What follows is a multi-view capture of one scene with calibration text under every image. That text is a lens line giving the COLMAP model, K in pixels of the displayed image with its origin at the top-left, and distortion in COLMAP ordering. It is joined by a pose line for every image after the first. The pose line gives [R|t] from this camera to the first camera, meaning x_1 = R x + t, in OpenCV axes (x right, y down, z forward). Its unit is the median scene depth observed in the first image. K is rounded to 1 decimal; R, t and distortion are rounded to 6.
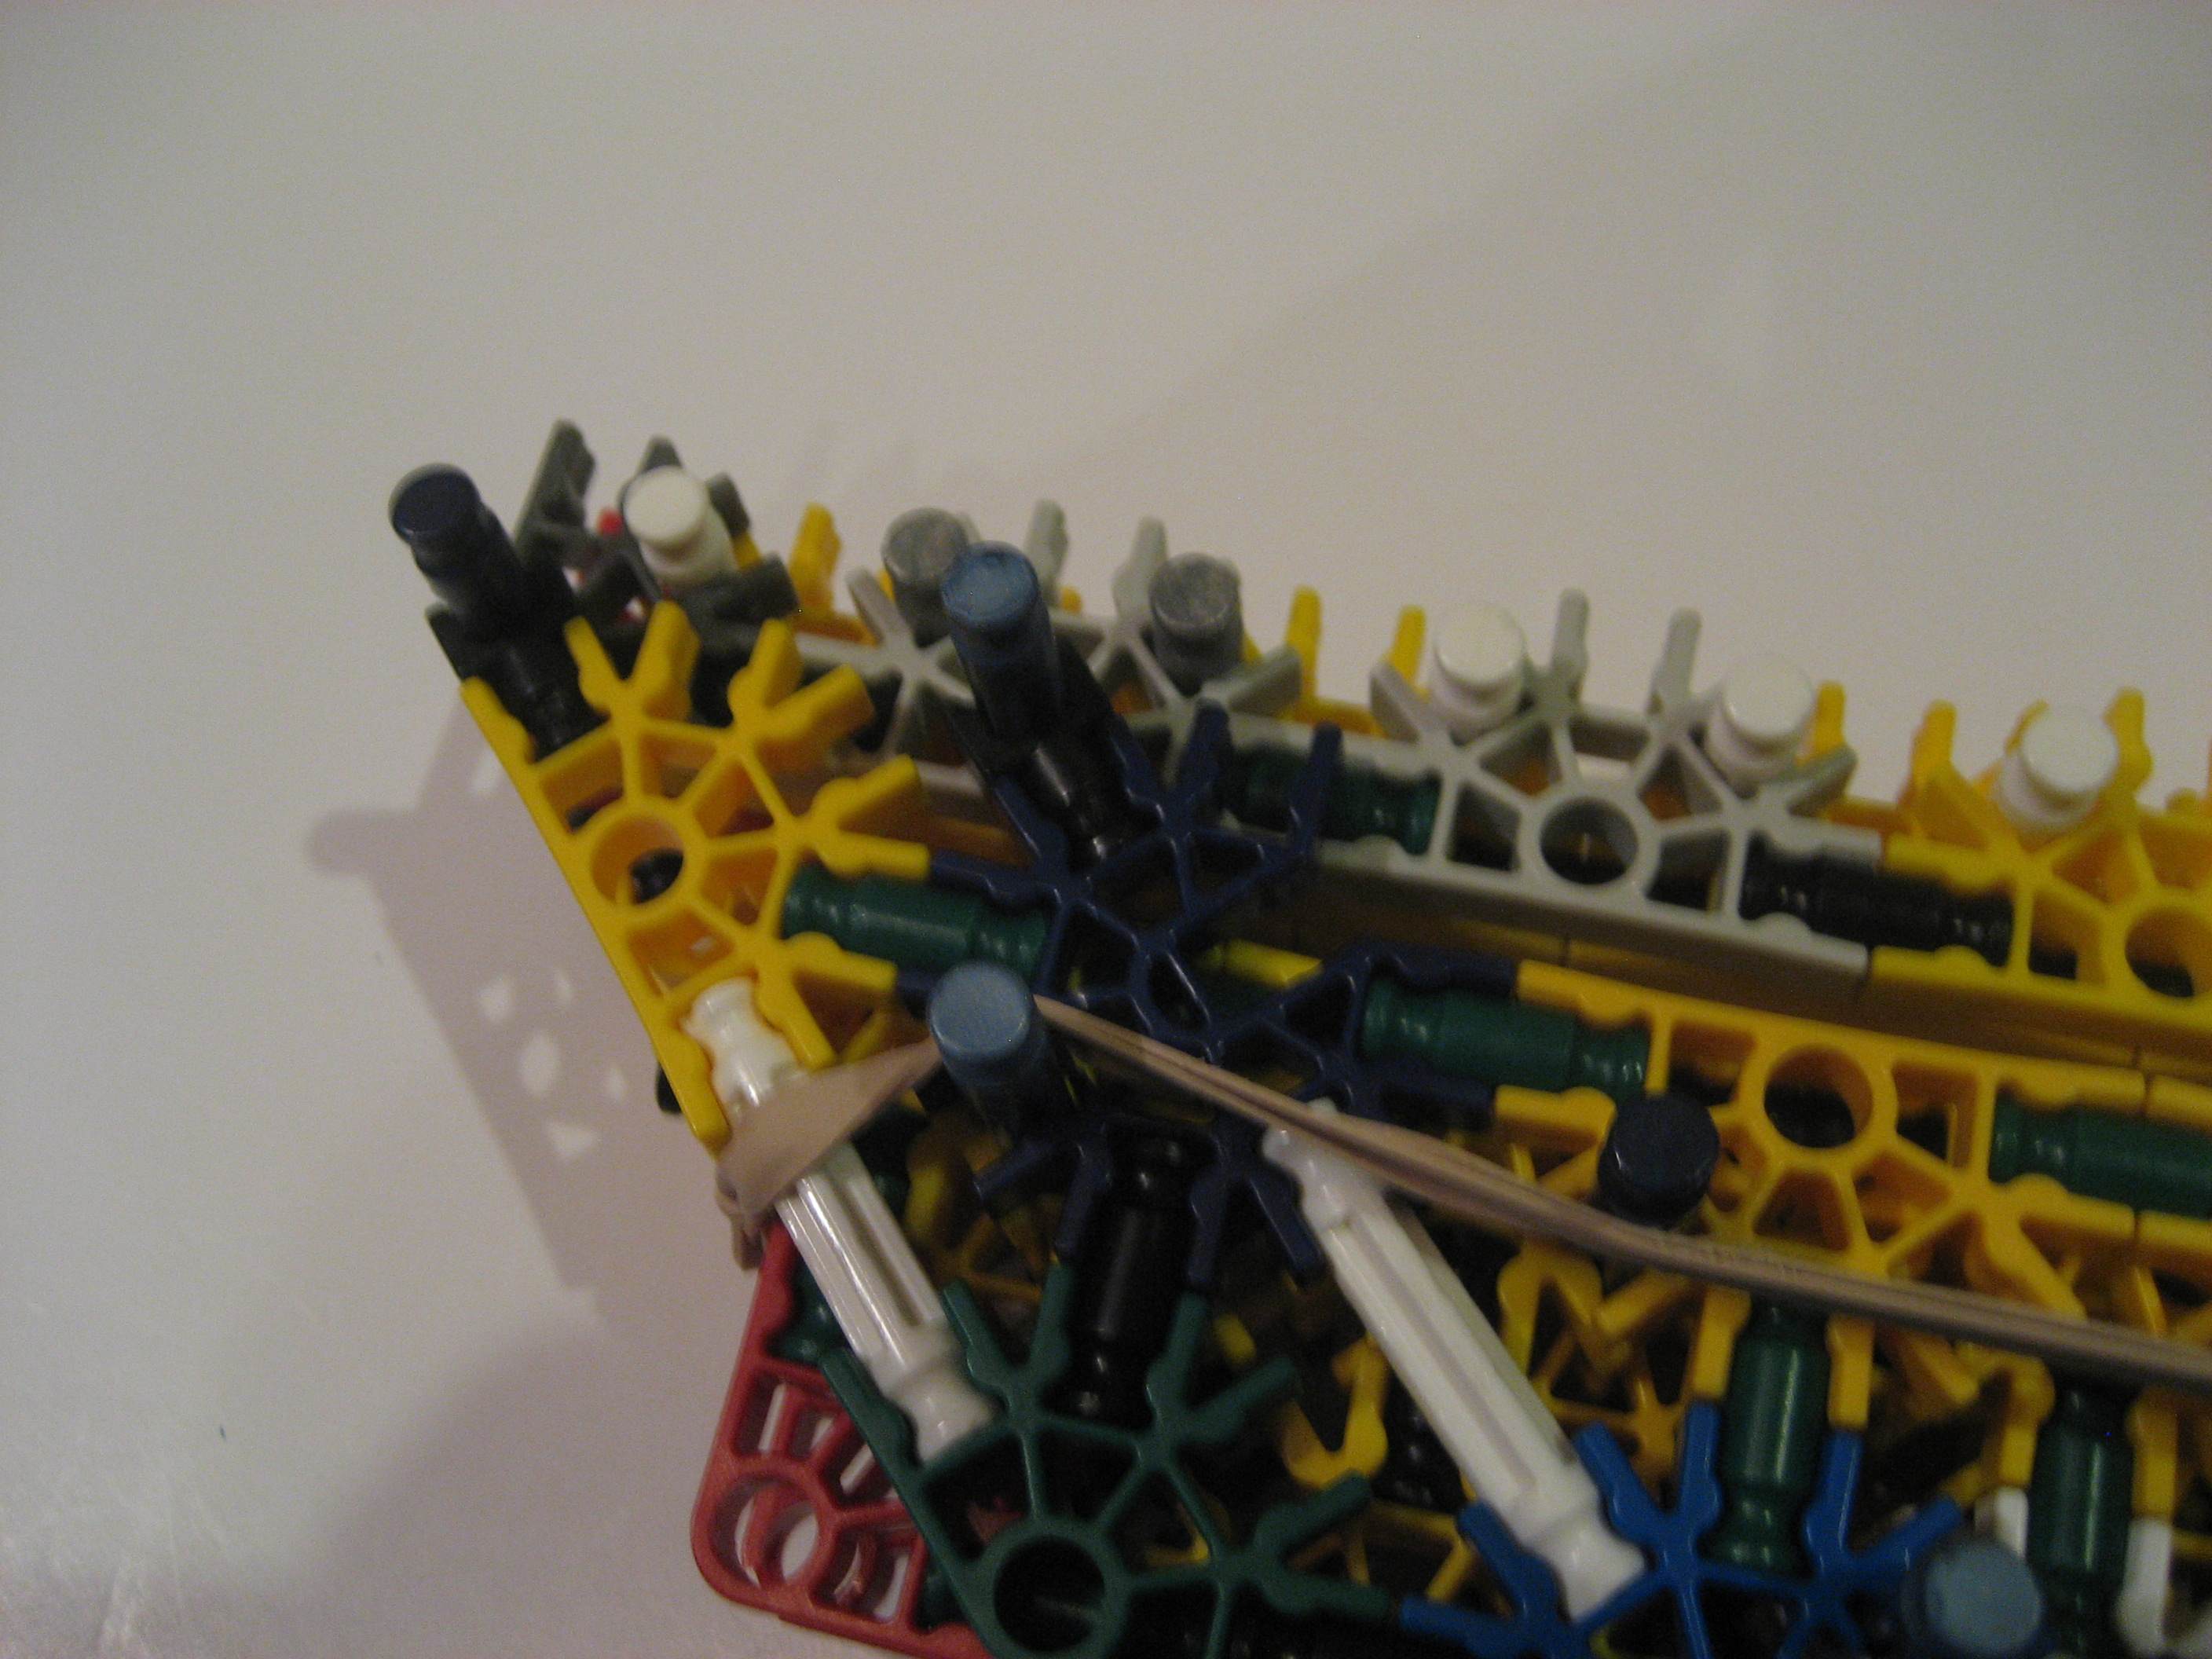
lens RADIAL K [[2271.0, 0, 1106.0], [0, 2271.0, 829.5], [0, 0, 1]] dist [-0.107272, 0.110266]
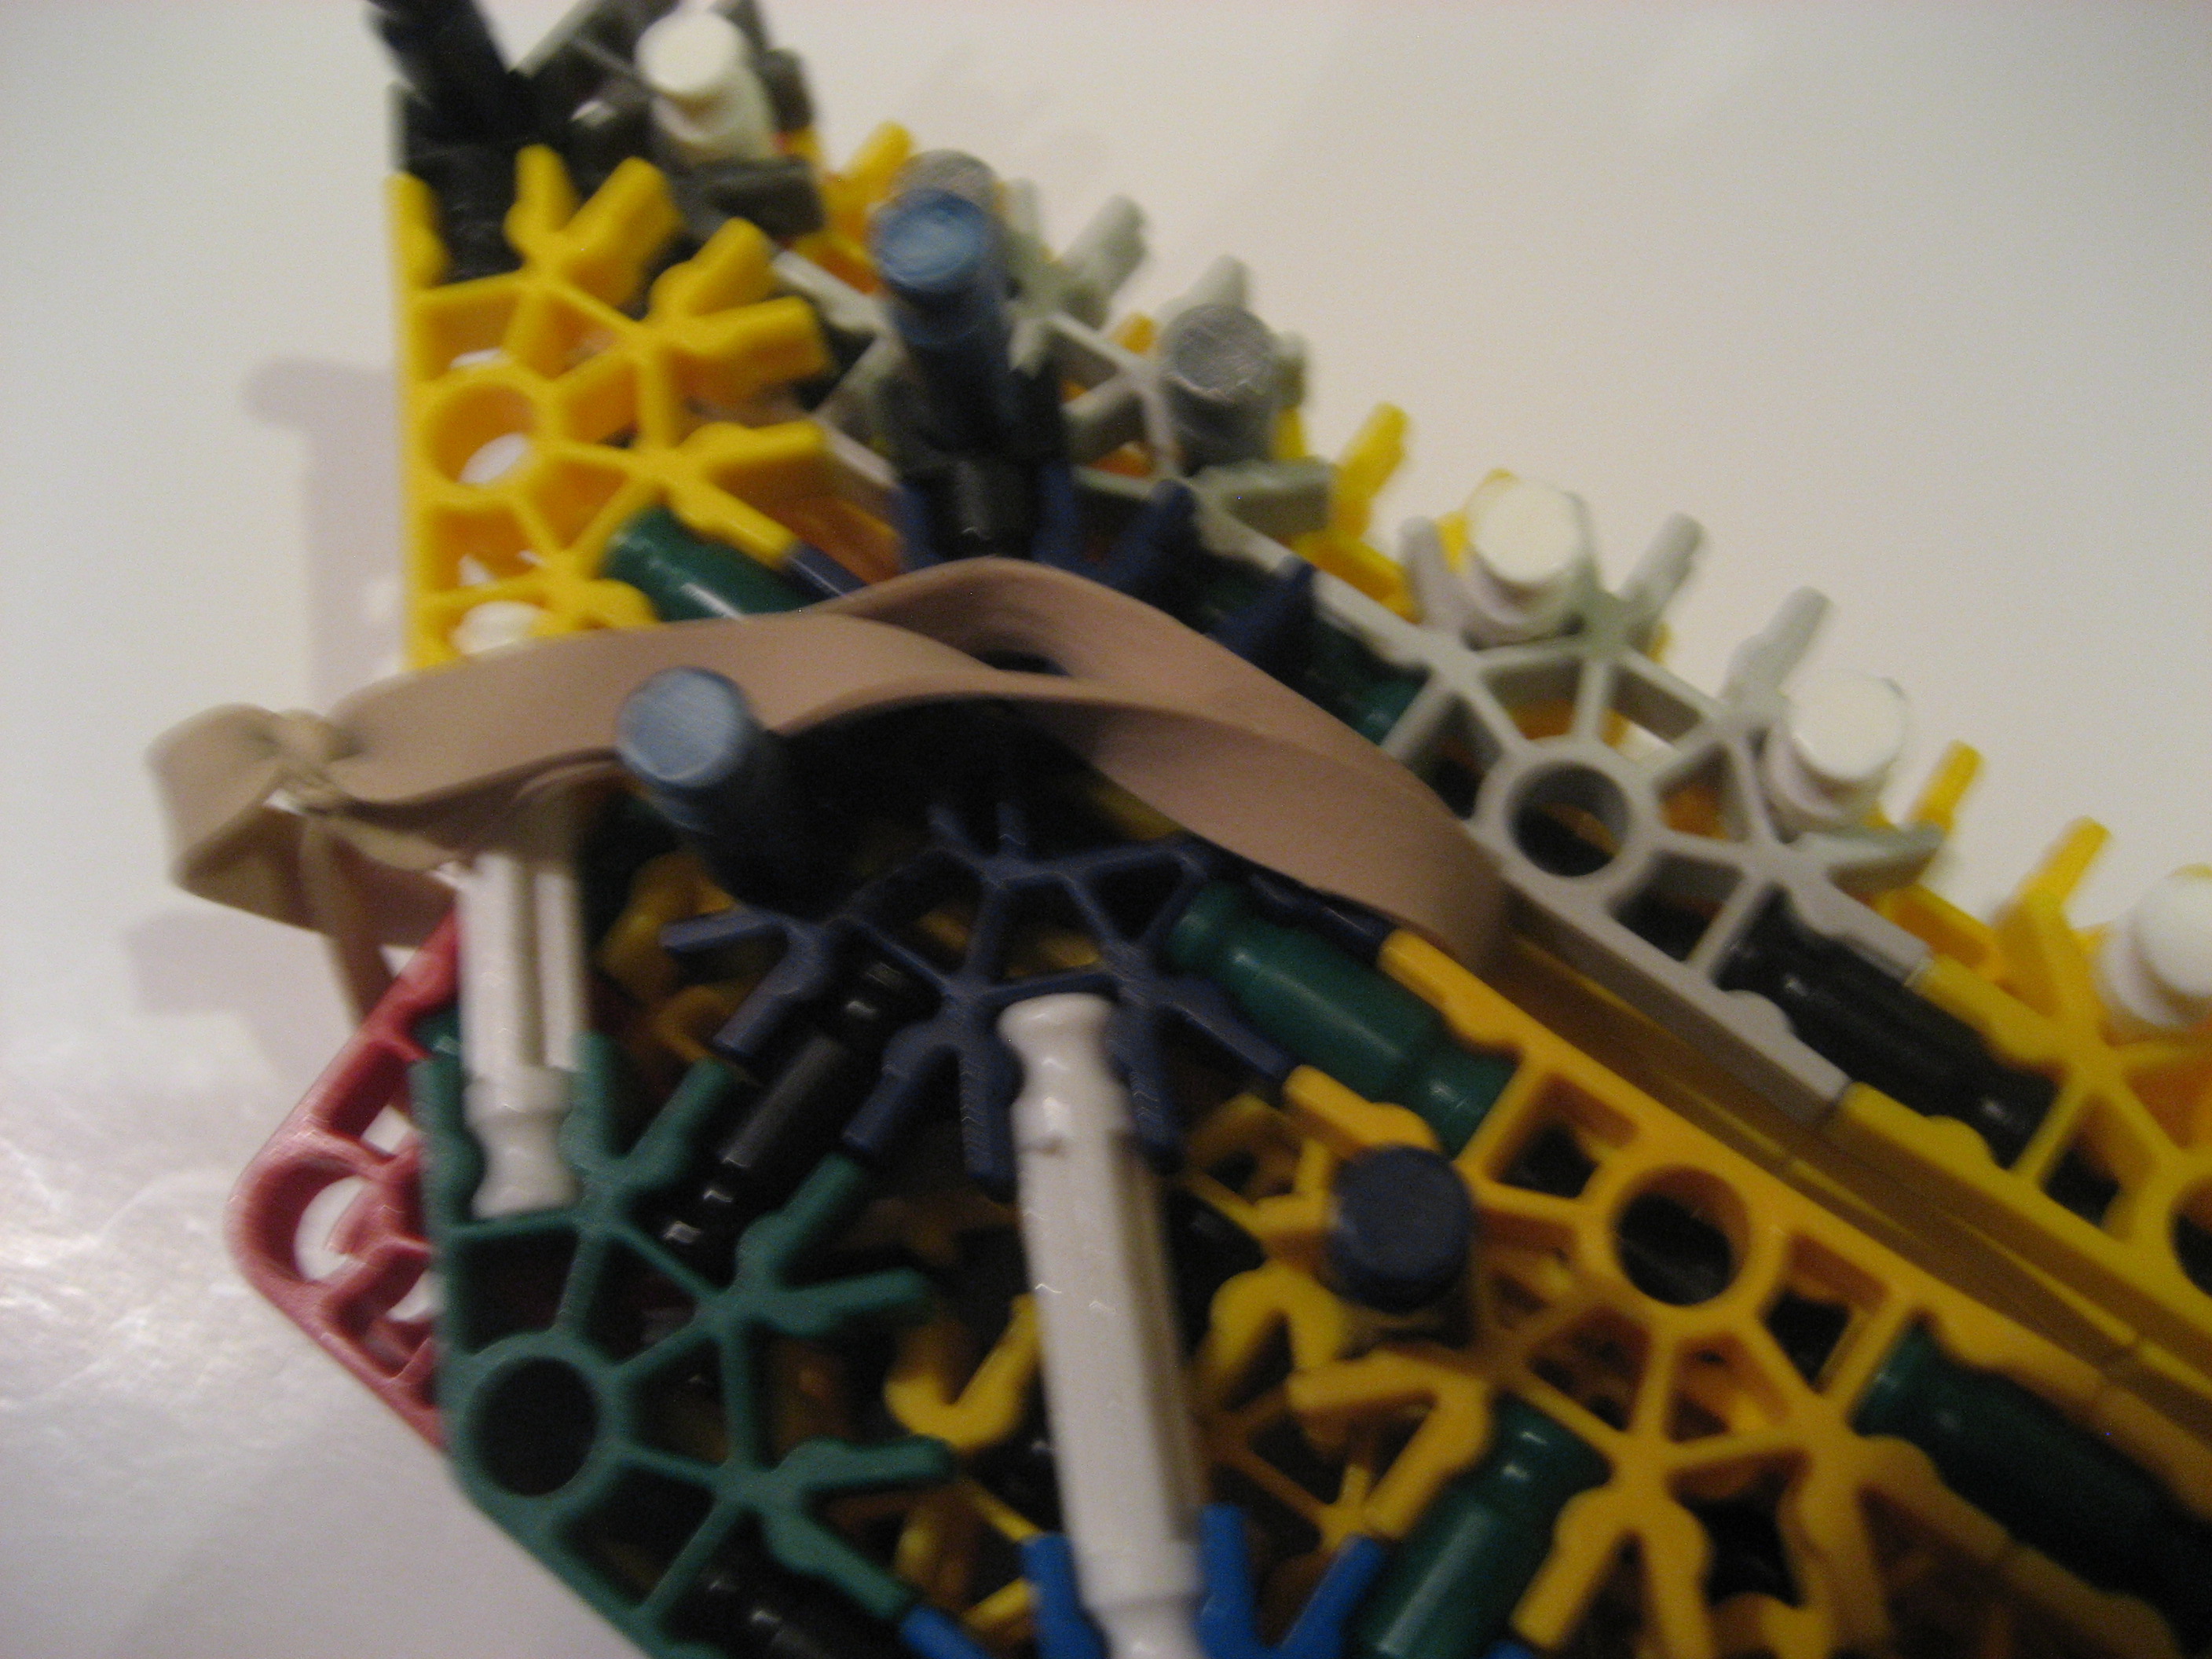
lens RADIAL K [[2271.0, 0, 1106.0], [0, 2271.0, 829.5], [0, 0, 1]] dist [-0.107272, 0.110266]
pose [[0.925437, 0.359447, -0.119850, 0.163716], [-0.348383, 0.931581, 0.103860, -0.016518], [0.148982, -0.054362, 0.987344, 0.210205]]
